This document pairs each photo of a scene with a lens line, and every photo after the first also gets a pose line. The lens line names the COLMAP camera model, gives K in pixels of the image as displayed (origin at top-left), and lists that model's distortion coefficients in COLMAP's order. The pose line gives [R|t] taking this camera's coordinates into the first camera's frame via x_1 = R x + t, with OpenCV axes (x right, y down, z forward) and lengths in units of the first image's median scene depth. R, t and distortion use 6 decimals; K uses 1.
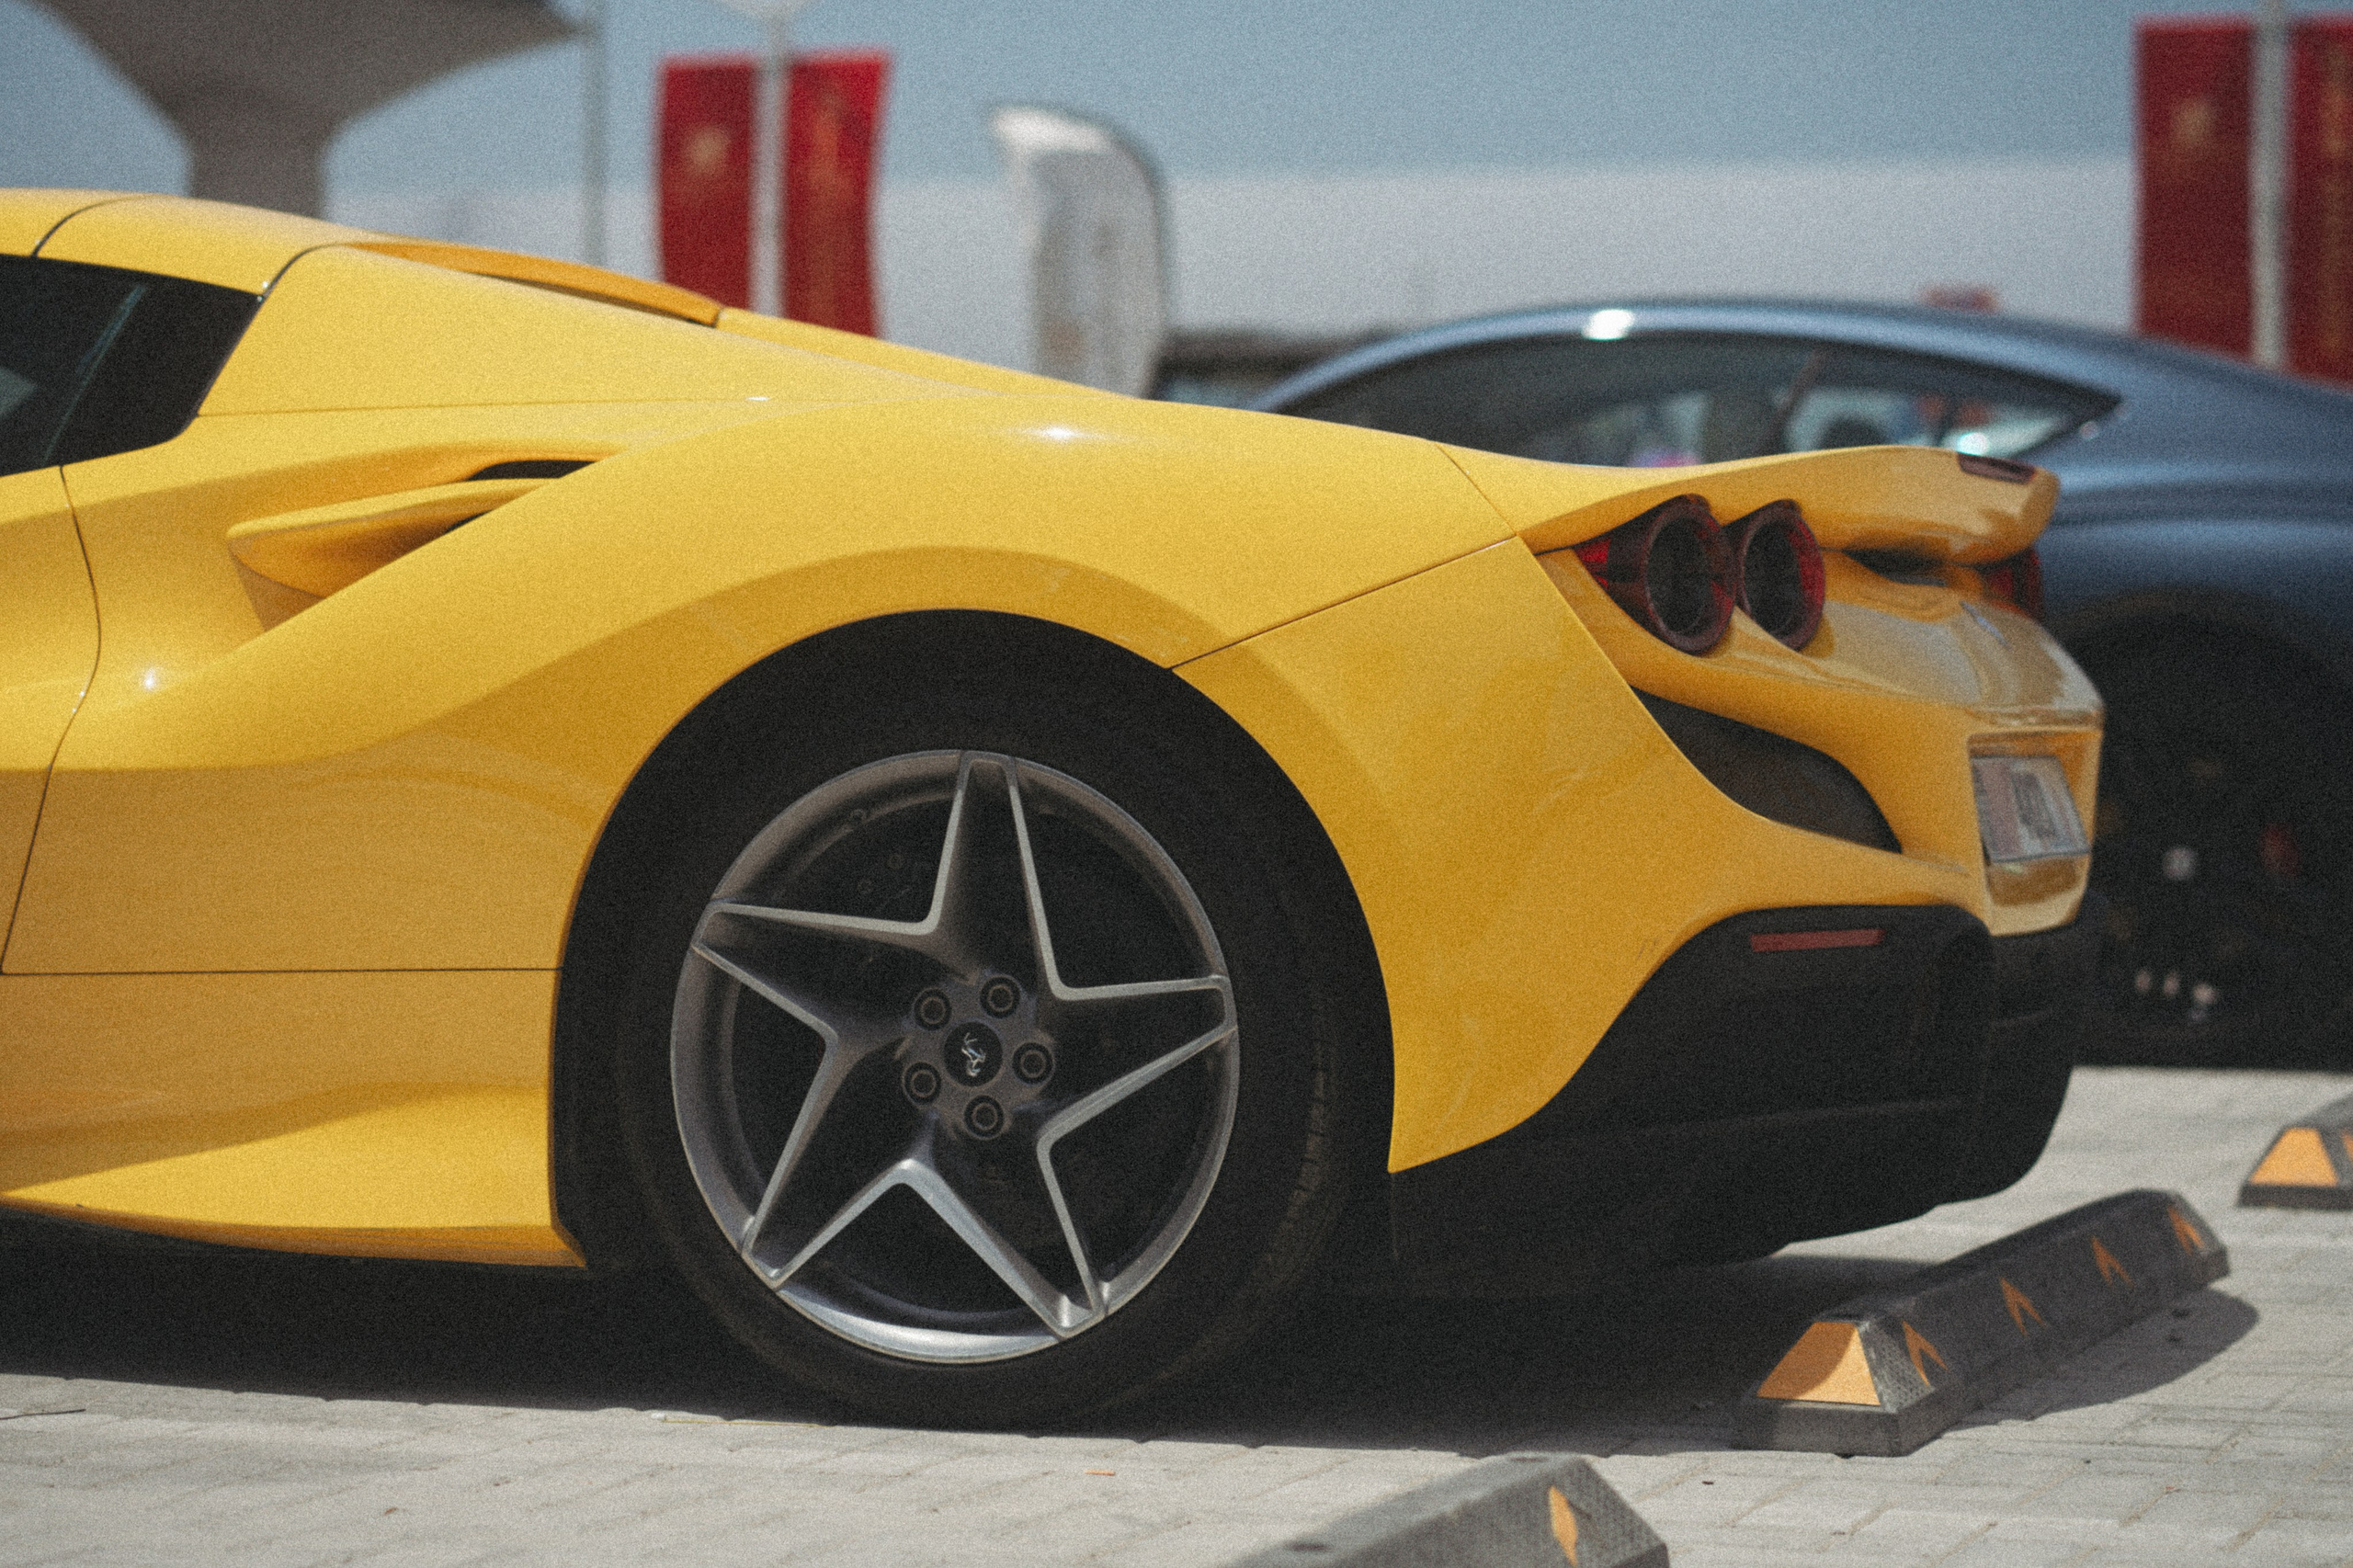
lens RADIAL K [[5712.6, 0, 1127.8], [0, 5712.6, 782.5], [0, 0, 1]] dist [0.183290, -3.471852]
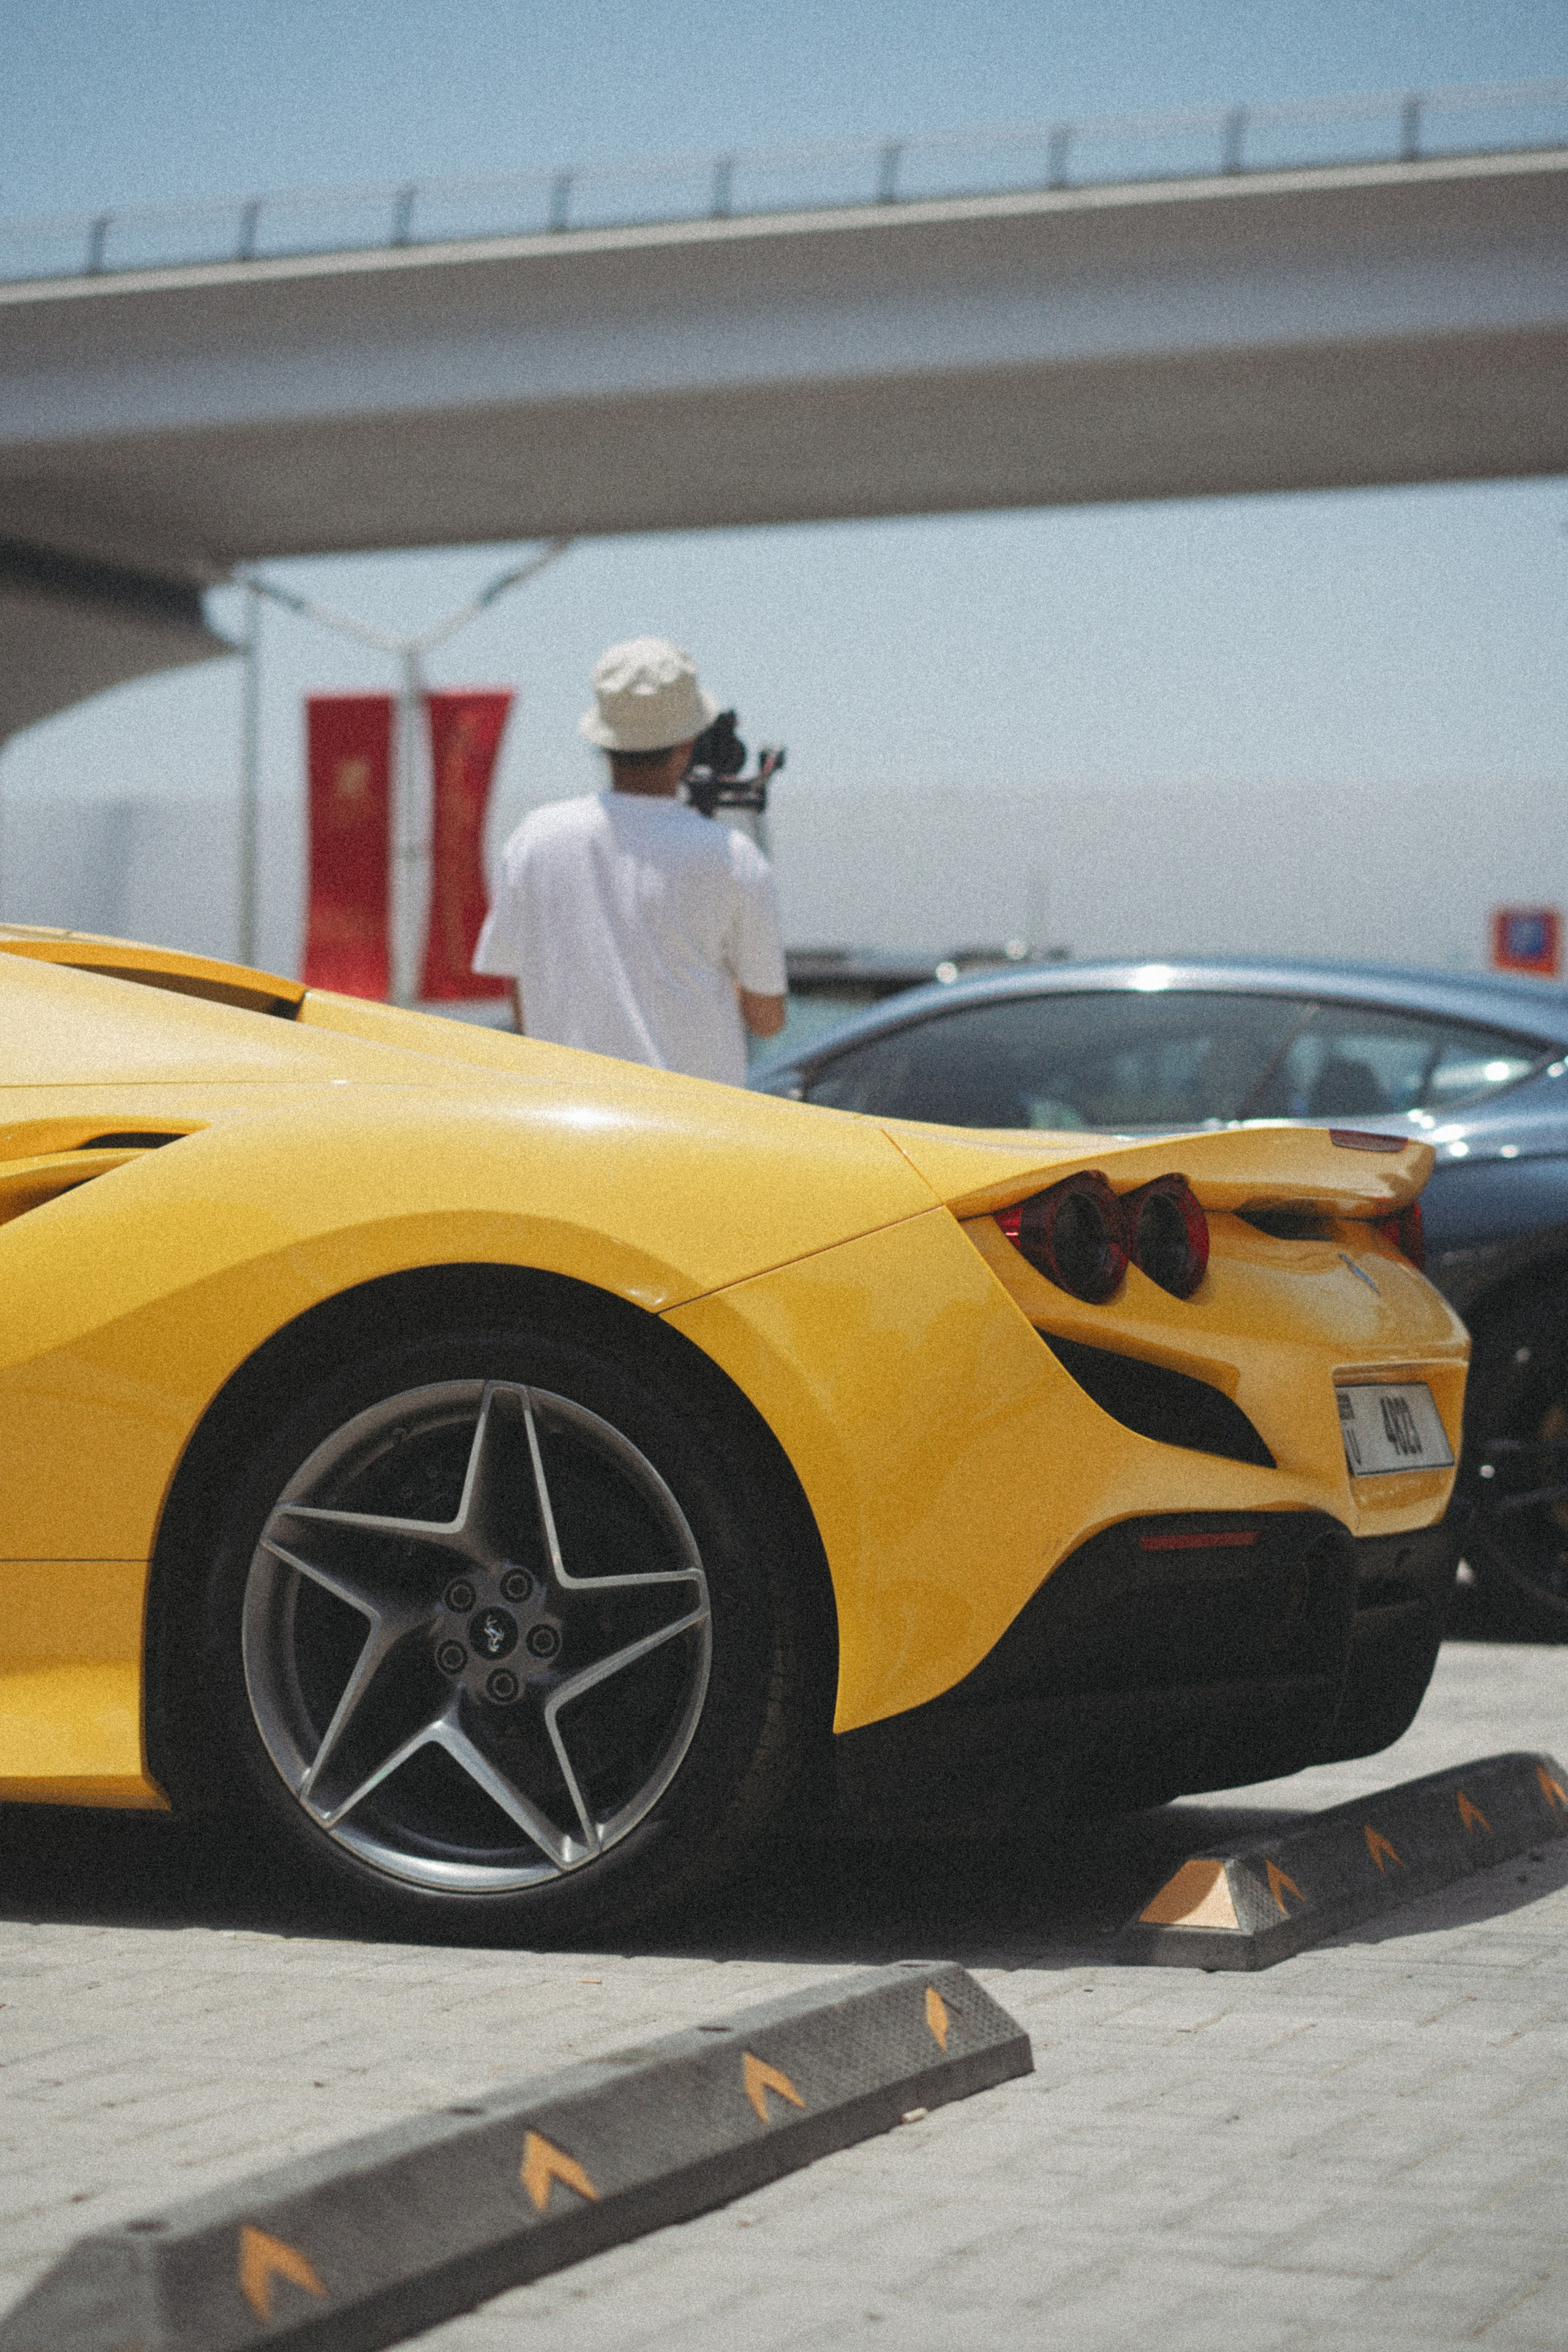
lens RADIAL K [[5710.2, 0, 784.0], [0, 5710.2, 1176.0], [0, 0, 1]] dist [0.183290, -3.471852]
pose [[0.999982, 0.004163, -0.004217, 0.038487], [-0.004287, 0.999548, -0.029743, -0.012888], [0.004091, 0.029761, 0.999549, -0.201454]]
